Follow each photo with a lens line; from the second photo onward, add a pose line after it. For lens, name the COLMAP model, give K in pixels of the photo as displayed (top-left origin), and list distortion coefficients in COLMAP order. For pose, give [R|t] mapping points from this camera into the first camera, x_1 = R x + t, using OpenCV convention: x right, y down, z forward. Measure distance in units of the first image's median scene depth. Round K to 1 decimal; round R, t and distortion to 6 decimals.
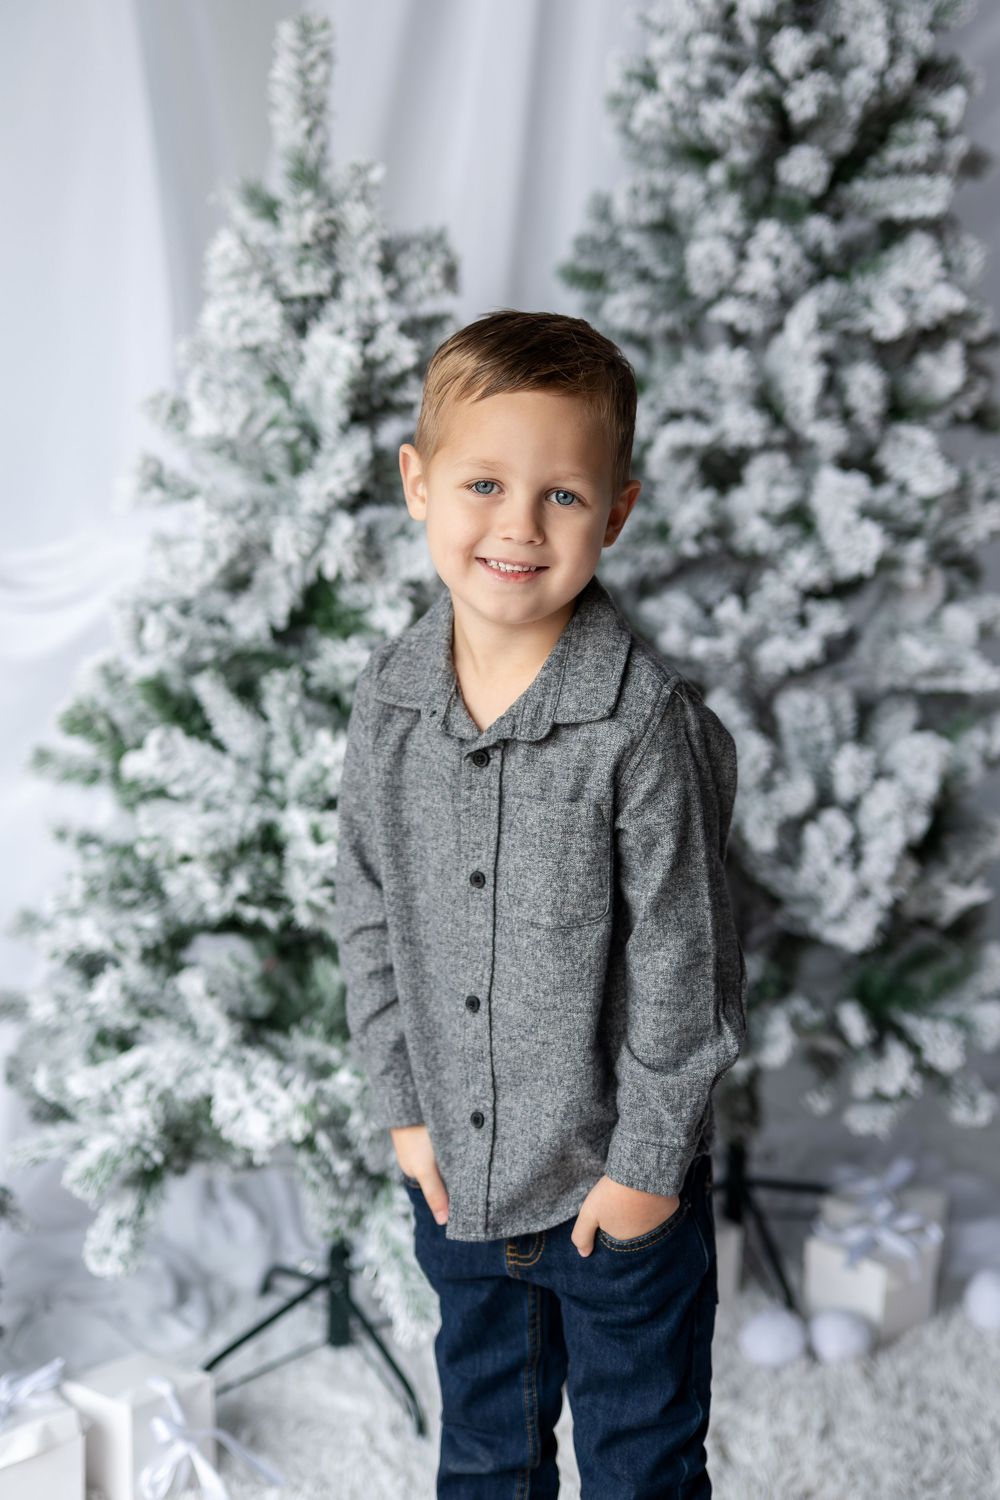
lens RADIAL K [[2442.3, 0, 499.4], [0, 2442.3, 618.6], [0, 0, 1]] dist [0.000705, -0.015562]
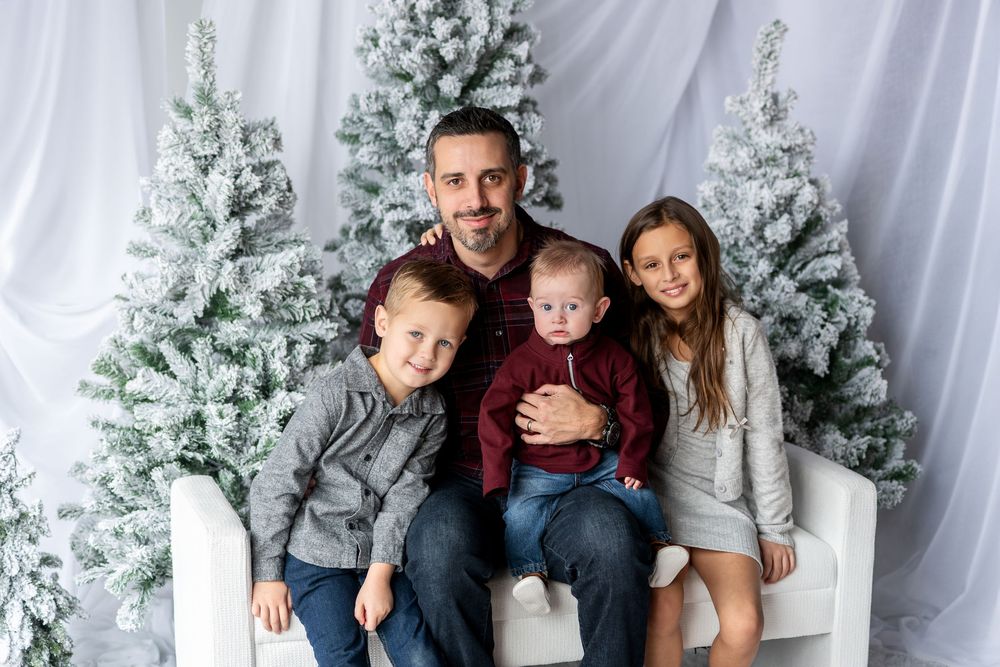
lens RADIAL K [[1662.9, 0, 468.3], [0, 1662.9, 316.9], [0, 0, 1]] dist [-0.033844, 0.117107]
pose [[0.997223, -0.036457, 0.064940, 0.043918], [0.036768, 0.999317, -0.003605, 0.016735], [-0.064764, 0.005983, 0.997883, -0.402687]]
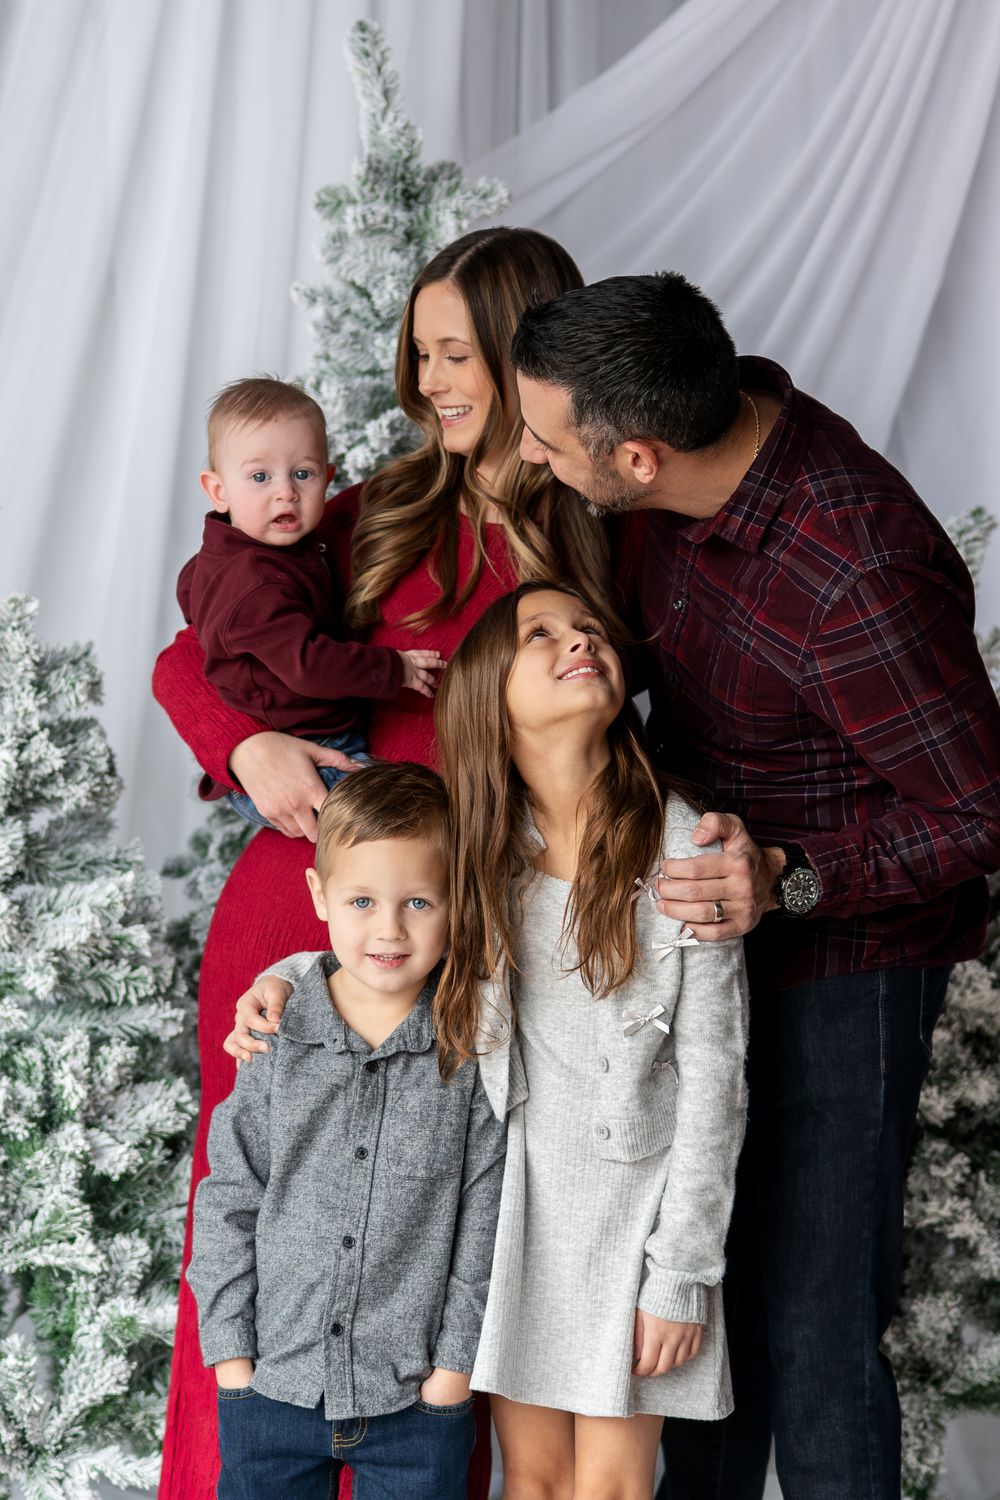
lens RADIAL K [[3353.9, 0, 441.9], [0, 3353.9, 820.8], [0, 0, 1]] dist [-0.013887, -0.178722]
pose [[0.996922, 0.012703, 0.077364, 0.022783], [-0.009247, 0.998950, -0.044867, -0.006456], [-0.077852, 0.044014, 0.995993, -0.616819]]
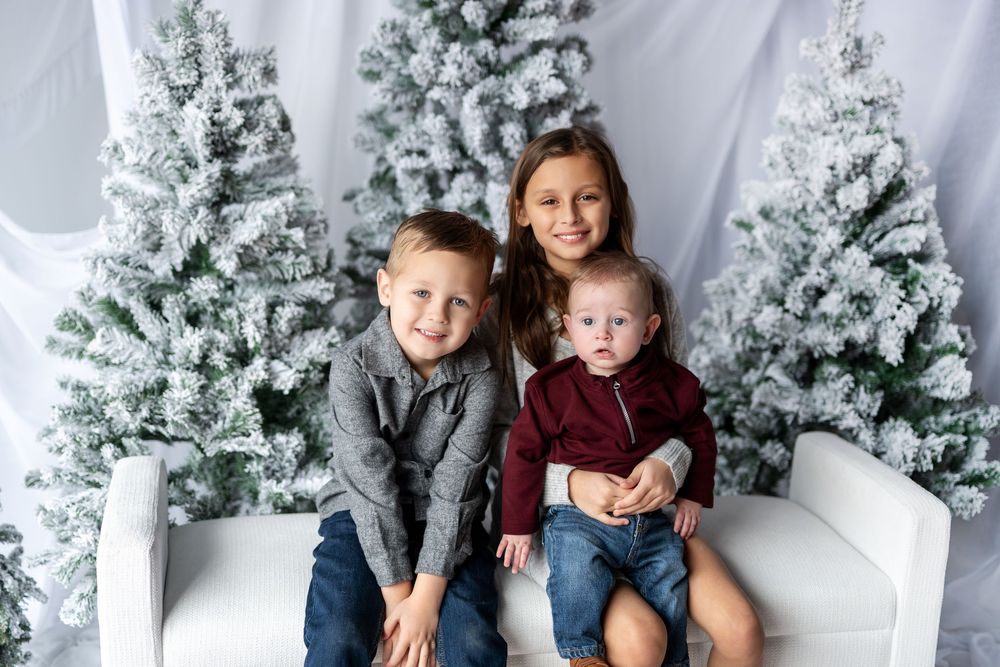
lens RADIAL K [[1383.3, 0, 497.5], [0, 1383.3, 335.0], [0, 0, 1]] dist [-0.004250, -0.001367]
pose [[0.999781, 0.002214, -0.020808, 0.168000], [-0.001202, 0.998820, 0.048549, 0.001234], [0.020891, -0.048513, 0.998604, -0.017029]]
